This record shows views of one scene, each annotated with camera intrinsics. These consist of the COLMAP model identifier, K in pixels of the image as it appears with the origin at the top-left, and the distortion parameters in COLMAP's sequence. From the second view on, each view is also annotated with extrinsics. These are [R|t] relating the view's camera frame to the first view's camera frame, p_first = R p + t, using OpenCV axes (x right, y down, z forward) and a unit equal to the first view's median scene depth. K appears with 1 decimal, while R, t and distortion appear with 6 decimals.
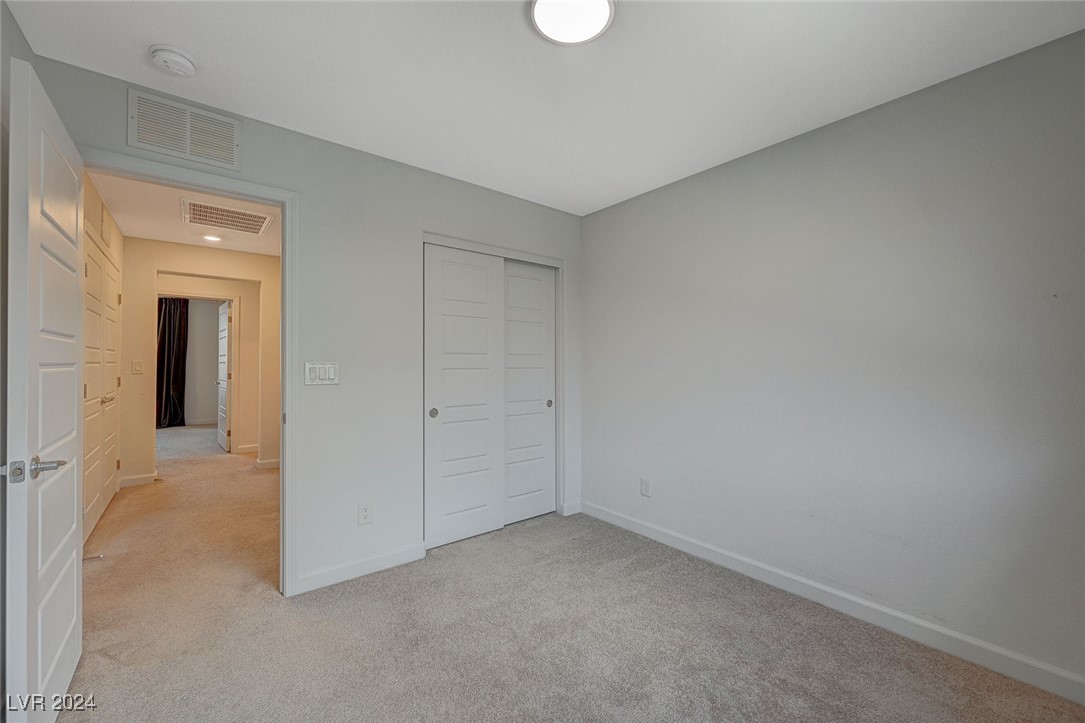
lens RADIAL K [[428.7, 0, 544.9], [0, 428.7, 361.5], [0, 0, 1]] dist [0.000892, 0.000155]
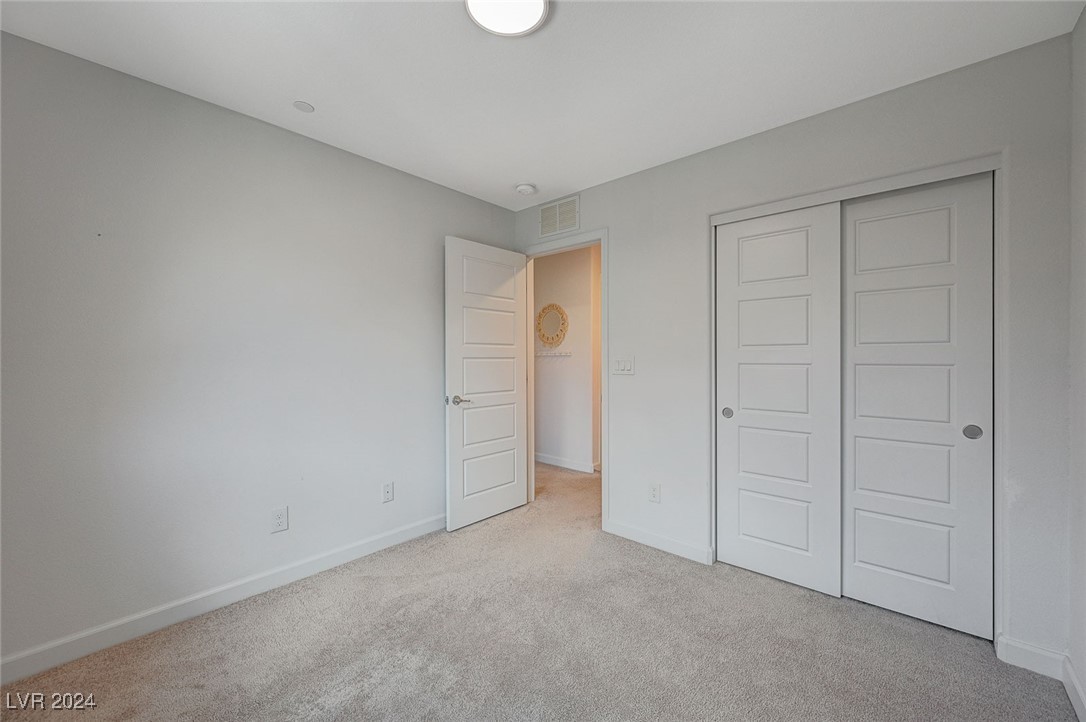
lens RADIAL K [[429.1, 0, 545.4], [0, 429.1, 361.0], [0, 0, 1]] dist [0.000892, 0.000155]
pose [[0.162791, 0.005750, -0.986644, 0.605260], [0.002823, 0.999976, 0.006294, 0.005626], [0.986656, -0.003810, 0.162771, 0.519529]]
